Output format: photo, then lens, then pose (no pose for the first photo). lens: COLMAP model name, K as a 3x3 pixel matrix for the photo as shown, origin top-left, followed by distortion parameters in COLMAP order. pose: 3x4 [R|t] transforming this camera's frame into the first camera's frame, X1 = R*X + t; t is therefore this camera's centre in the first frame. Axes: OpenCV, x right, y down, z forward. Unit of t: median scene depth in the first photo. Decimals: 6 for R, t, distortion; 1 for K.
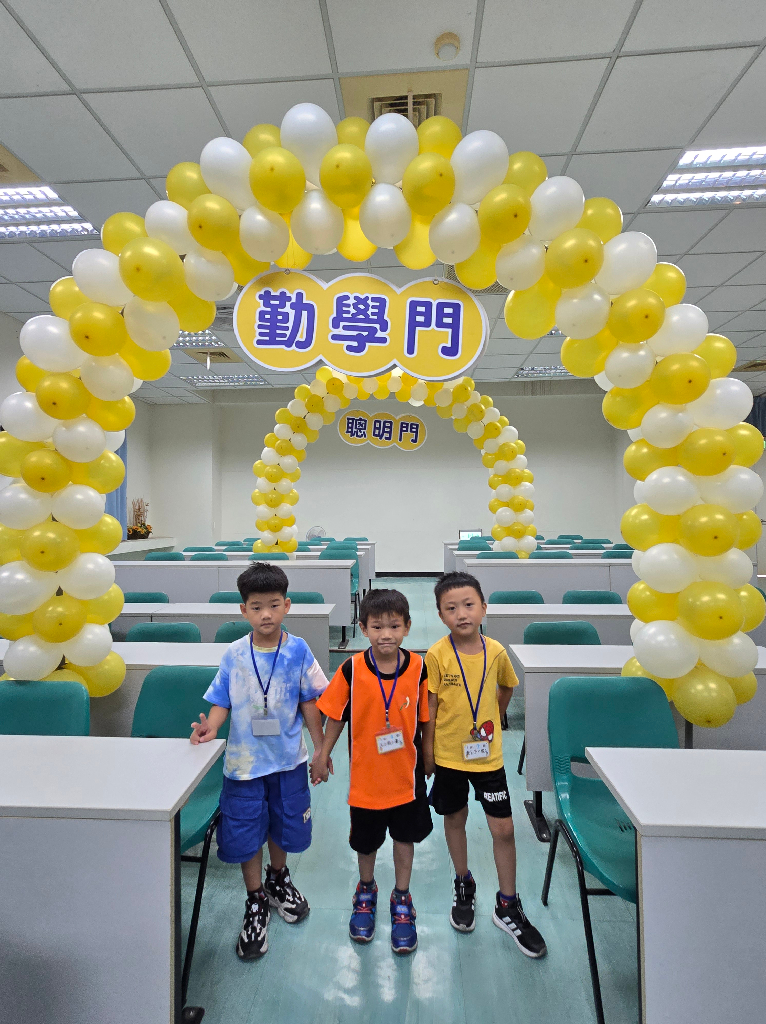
lens RADIAL K [[490.8, 0, 378.8], [0, 490.8, 502.3], [0, 0, 1]] dist [0.002037, 0.000416]
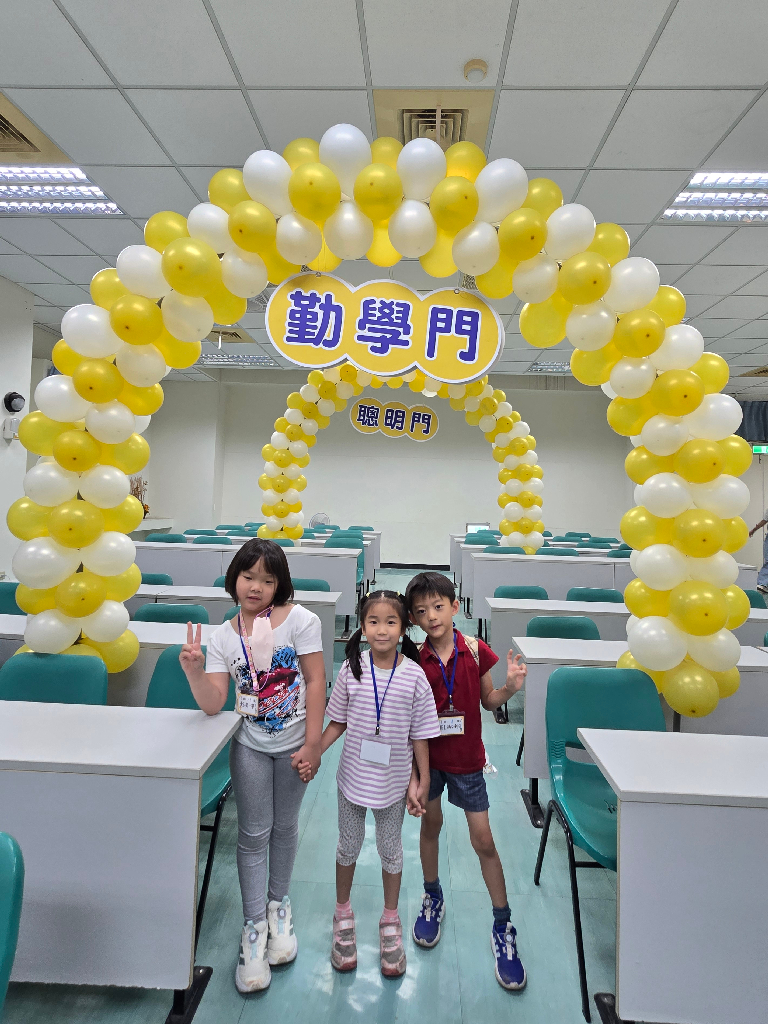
lens RADIAL K [[517.4, 0, 397.2], [0, 517.4, 478.8], [0, 0, 1]] dist [0.002304, 0.000269]
pose [[0.998698, 0.042952, 0.027522, -0.026168], [-0.042333, 0.998846, -0.022690, -0.008766], [-0.028465, 0.021495, 0.999364, -0.111924]]
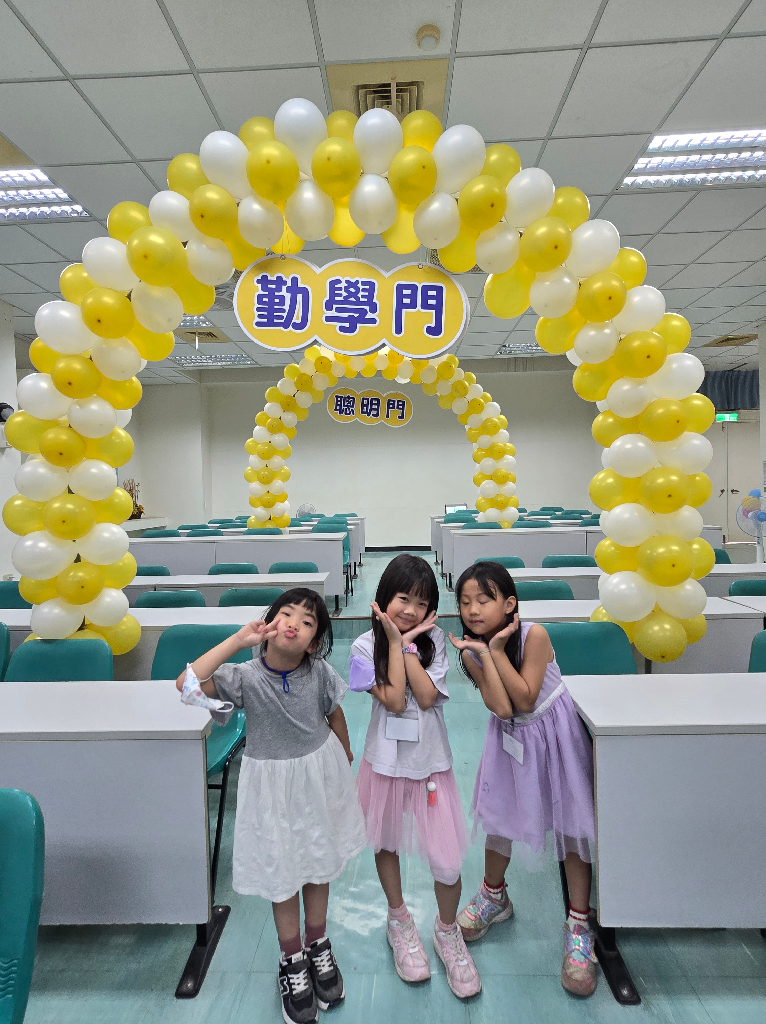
lens RADIAL K [[490.8, 0, 378.8], [0, 490.8, 502.3], [0, 0, 1]] dist [0.002037, 0.000416]
pose [[0.999473, -0.018101, 0.026944, -0.013958], [0.016977, 0.999000, 0.041372, 0.024961], [-0.027666, -0.040892, 0.998780, -0.099308]]
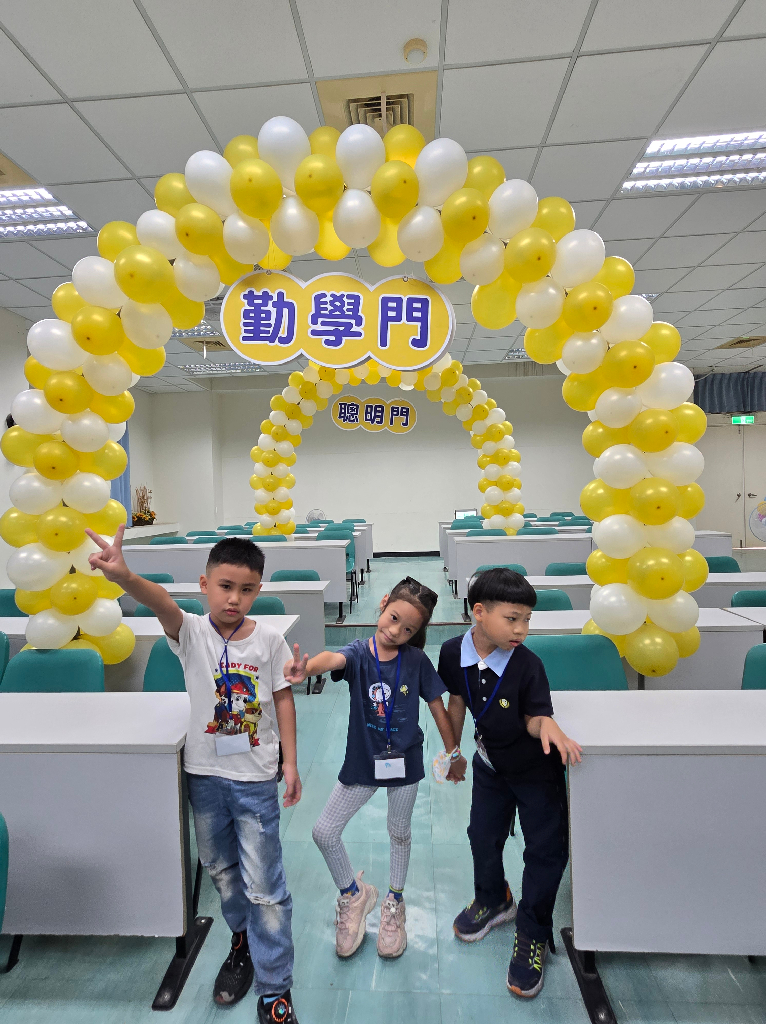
lens RADIAL K [[490.9, 0, 381.0], [0, 490.9, 502.7], [0, 0, 1]] dist [0.001073, 0.000333]
pose [[0.999767, -0.021321, -0.003504, 0.052993], [0.021431, 0.999158, 0.034990, 0.006860], [0.002755, -0.035057, 0.999382, -0.100605]]
